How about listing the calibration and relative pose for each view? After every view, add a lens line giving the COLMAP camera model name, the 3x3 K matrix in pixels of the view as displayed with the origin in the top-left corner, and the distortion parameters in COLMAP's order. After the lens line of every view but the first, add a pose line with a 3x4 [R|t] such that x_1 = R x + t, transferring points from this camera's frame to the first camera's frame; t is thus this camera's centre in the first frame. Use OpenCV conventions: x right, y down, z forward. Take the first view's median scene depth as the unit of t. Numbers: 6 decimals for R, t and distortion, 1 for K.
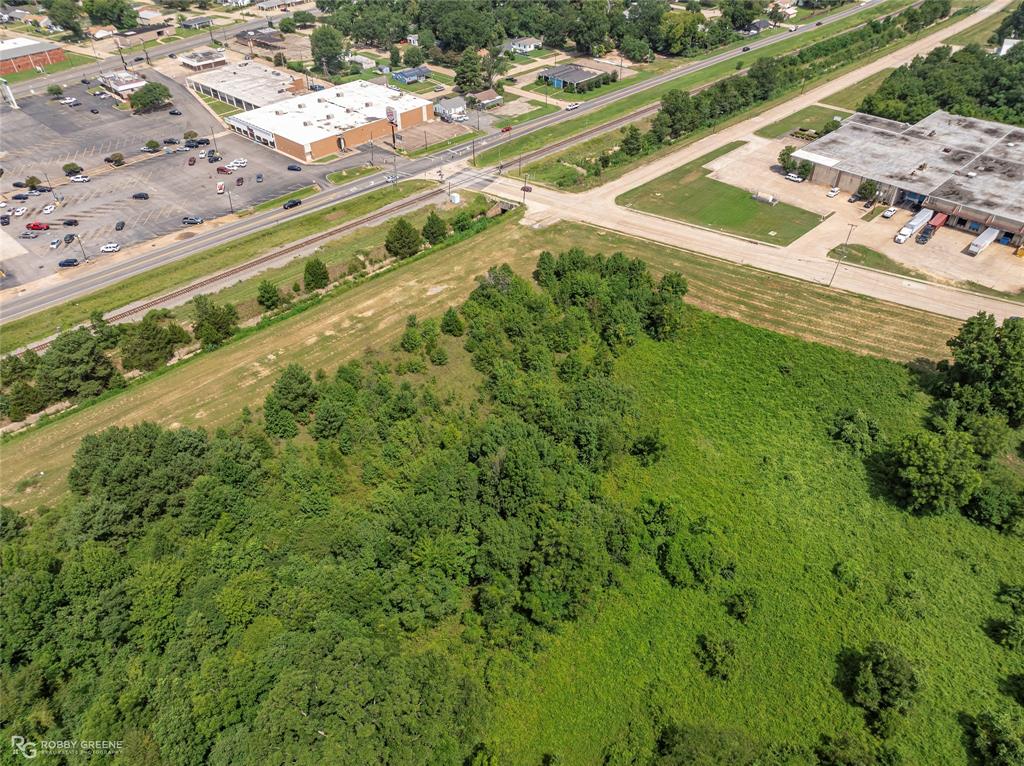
lens RADIAL K [[714.6, 0, 512.6], [0, 714.6, 381.8], [0, 0, 1]] dist [-0.019779, 0.031005]
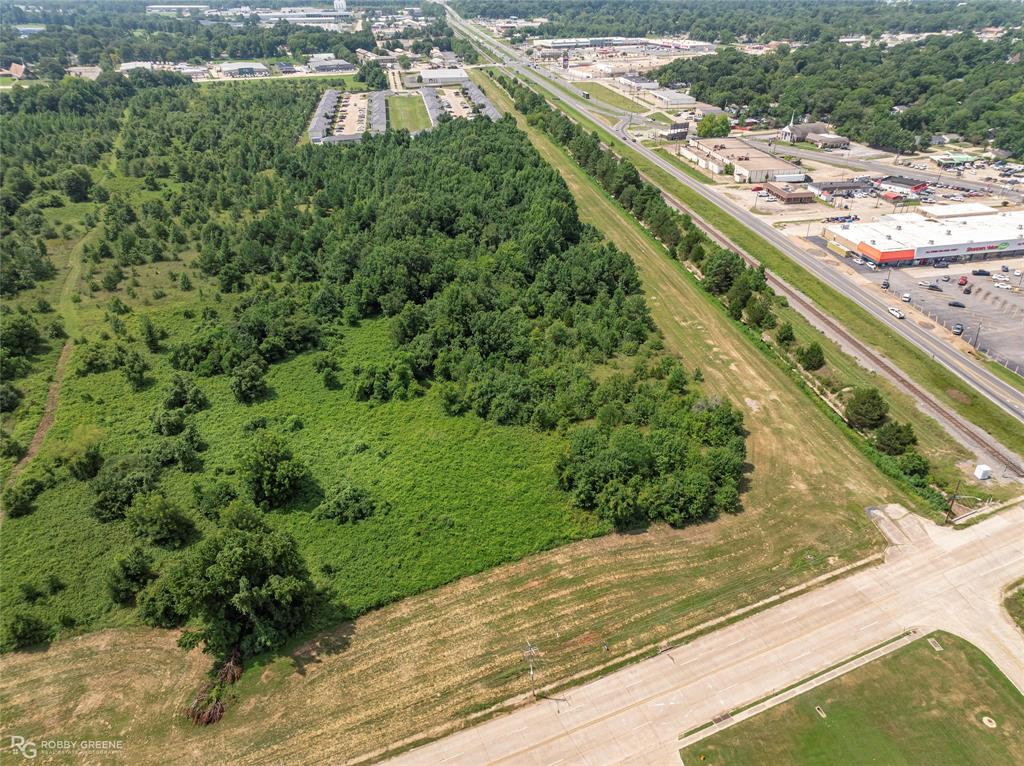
lens RADIAL K [[714.6, 0, 512.6], [0, 714.6, 381.8], [0, 0, 1]] dist [-0.019779, 0.031005]
pose [[-0.579620, 0.412711, -0.702645, 0.625495], [-0.508519, 0.490577, 0.707632, -0.549883], [0.636749, 0.767466, -0.074476, 0.683485]]
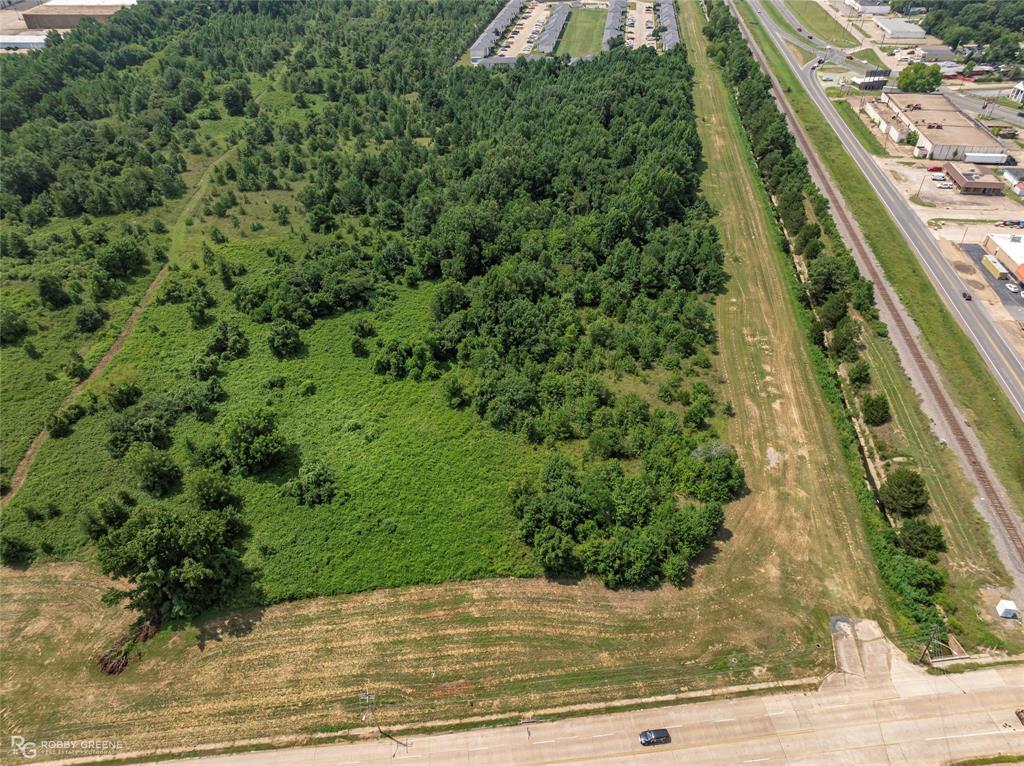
lens RADIAL K [[714.6, 0, 512.6], [0, 714.6, 381.8], [0, 0, 1]] dist [-0.019779, 0.031005]
pose [[-0.797957, 0.372001, -0.474216, 0.436187], [-0.372322, 0.314483, 0.873199, -0.659817], [0.473963, 0.873336, -0.112440, 0.705627]]
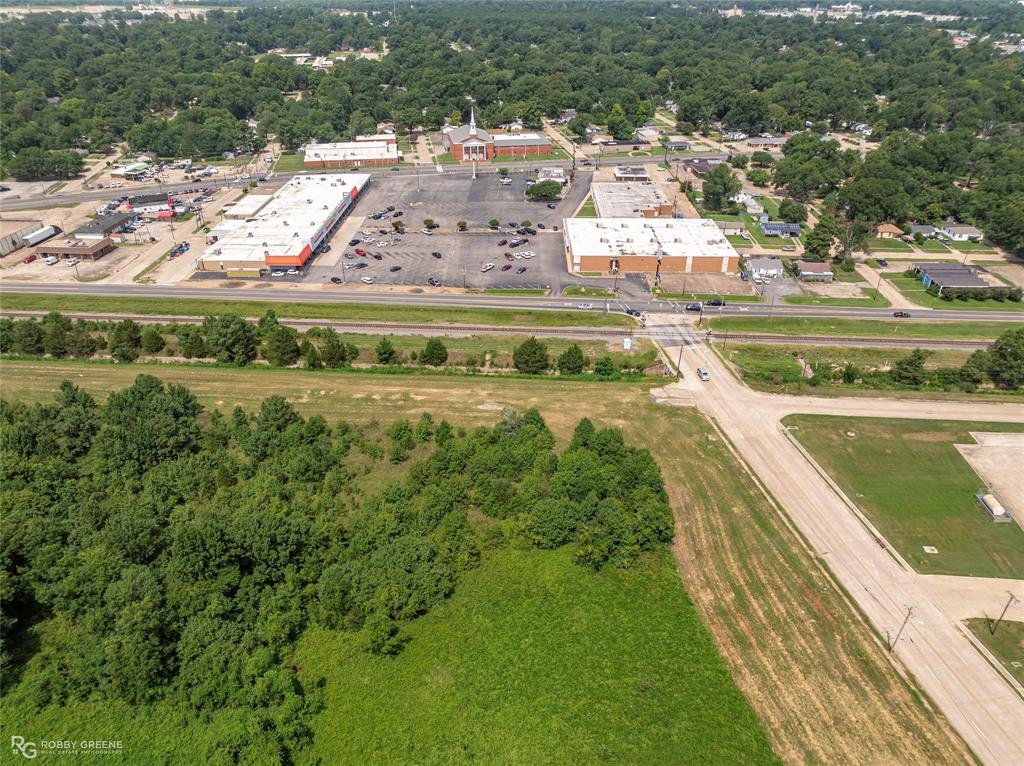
lens RADIAL K [[712.2, 0, 512.6], [0, 712.2, 384.3], [0, 0, 1]] dist [-0.013820, 0.021162]
pose [[0.657319, 0.380496, -0.650503, 0.445712], [-0.474593, 0.879514, 0.034884, -0.168625], [0.585400, 0.285795, 0.758702, 0.209875]]
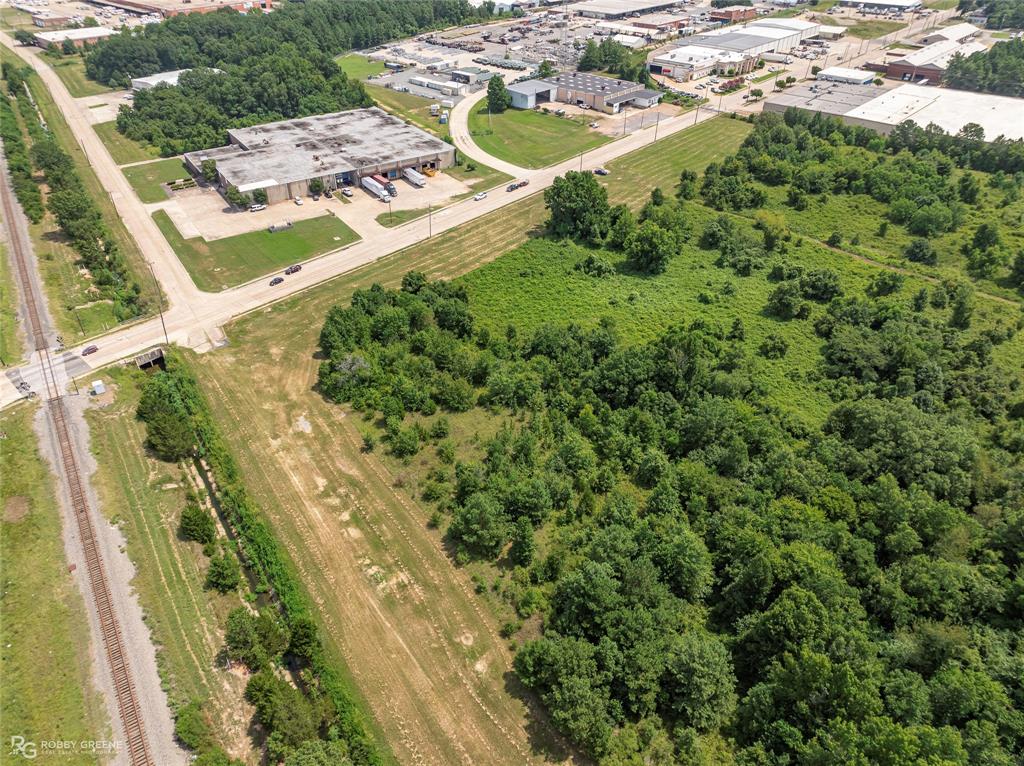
lens RADIAL K [[712.2, 0, 512.6], [0, 712.2, 384.3], [0, 0, 1]] dist [-0.013820, 0.021162]
pose [[0.191268, -0.566216, 0.801758, -0.575965], [0.616724, 0.704788, 0.350608, -0.249251], [-0.763589, 0.427403, 0.484002, 0.312748]]
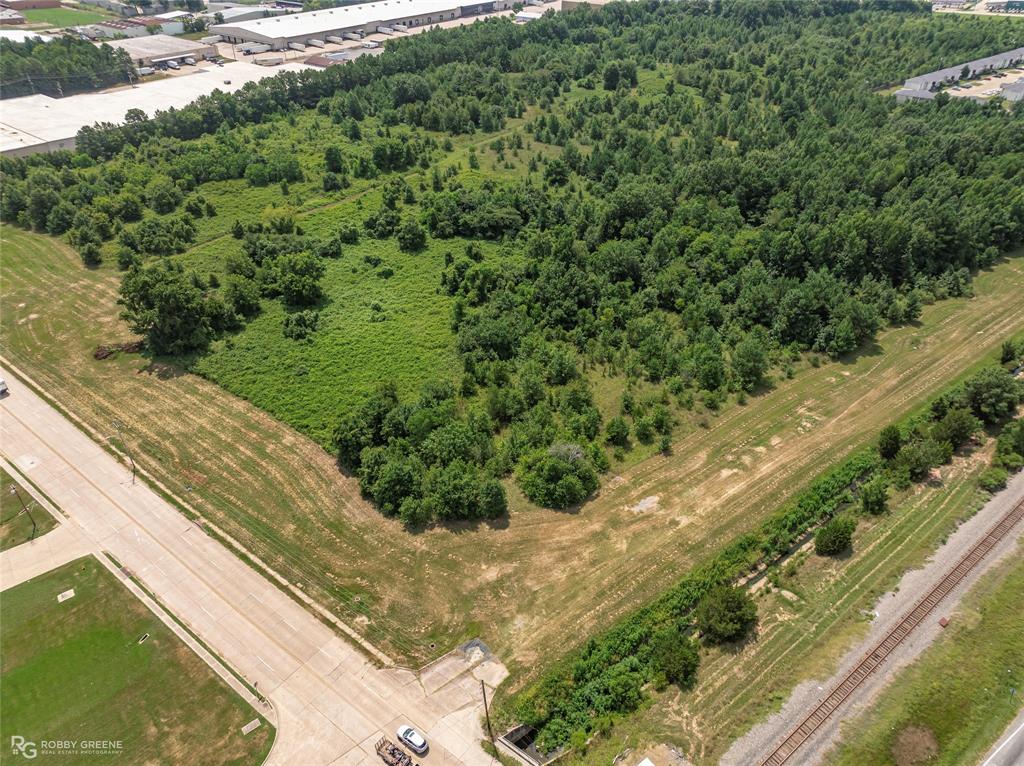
lens RADIAL K [[712.2, 0, 512.6], [0, 712.2, 384.3], [0, 0, 1]] dist [-0.013820, 0.021162]
pose [[-0.992677, -0.066717, 0.100699, -0.029046], [0.078669, 0.275543, 0.958064, -0.709183], [-0.091666, 0.958971, -0.268277, 0.888497]]
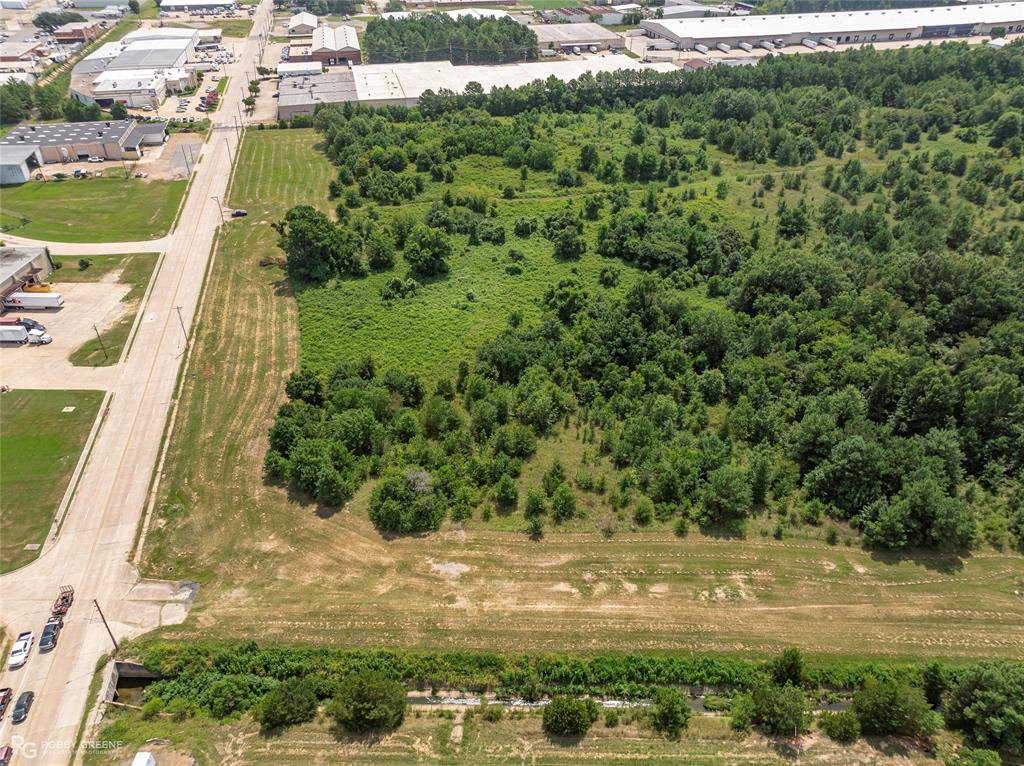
lens RADIAL K [[714.6, 0, 512.6], [0, 714.6, 381.8], [0, 0, 1]] dist [-0.019779, 0.031005]
pose [[-0.696605, -0.408093, 0.590086, -0.381565], [0.453745, 0.386504, 0.802951, -0.574644], [-0.555749, 0.827088, -0.084071, 0.717222]]
